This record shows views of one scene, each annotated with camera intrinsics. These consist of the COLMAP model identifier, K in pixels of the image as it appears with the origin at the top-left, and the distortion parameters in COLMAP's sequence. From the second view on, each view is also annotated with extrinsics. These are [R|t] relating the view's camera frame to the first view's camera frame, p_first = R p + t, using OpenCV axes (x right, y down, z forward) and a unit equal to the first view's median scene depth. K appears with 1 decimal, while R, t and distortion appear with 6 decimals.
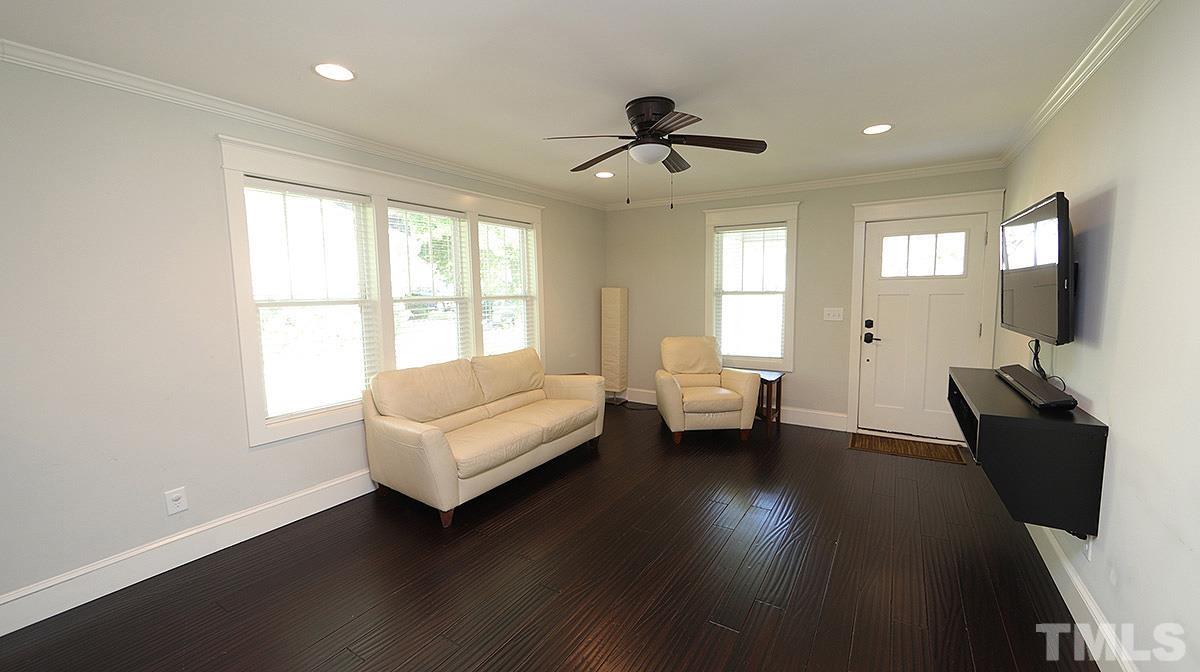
lens RADIAL K [[470.0, 0, 603.3], [0, 470.0, 338.0], [0, 0, 1]] dist [0.000853, 0.000033]
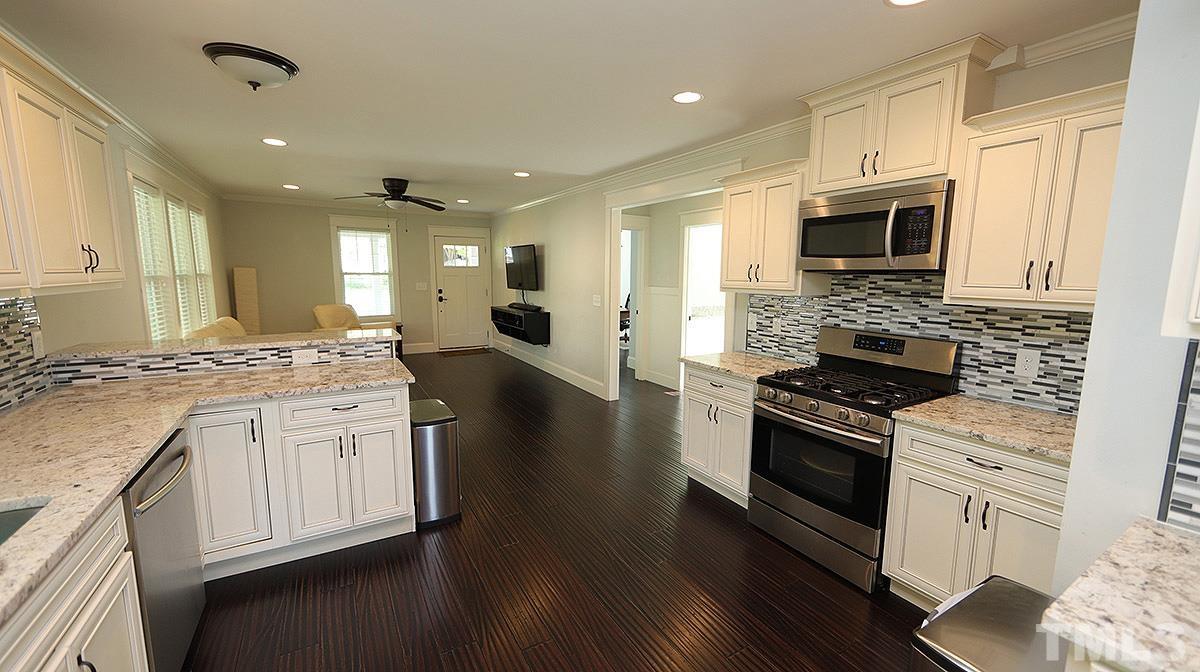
lens RADIAL K [[470.0, 0, 594.2], [0, 470.0, 337.0], [0, 0, 1]] dist [0.000853, 0.000033]
pose [[0.491806, -0.098472, 0.865118, -0.760646], [0.072503, 0.994765, 0.072013, 0.059304], [-0.867681, 0.027307, 0.496371, -0.445095]]
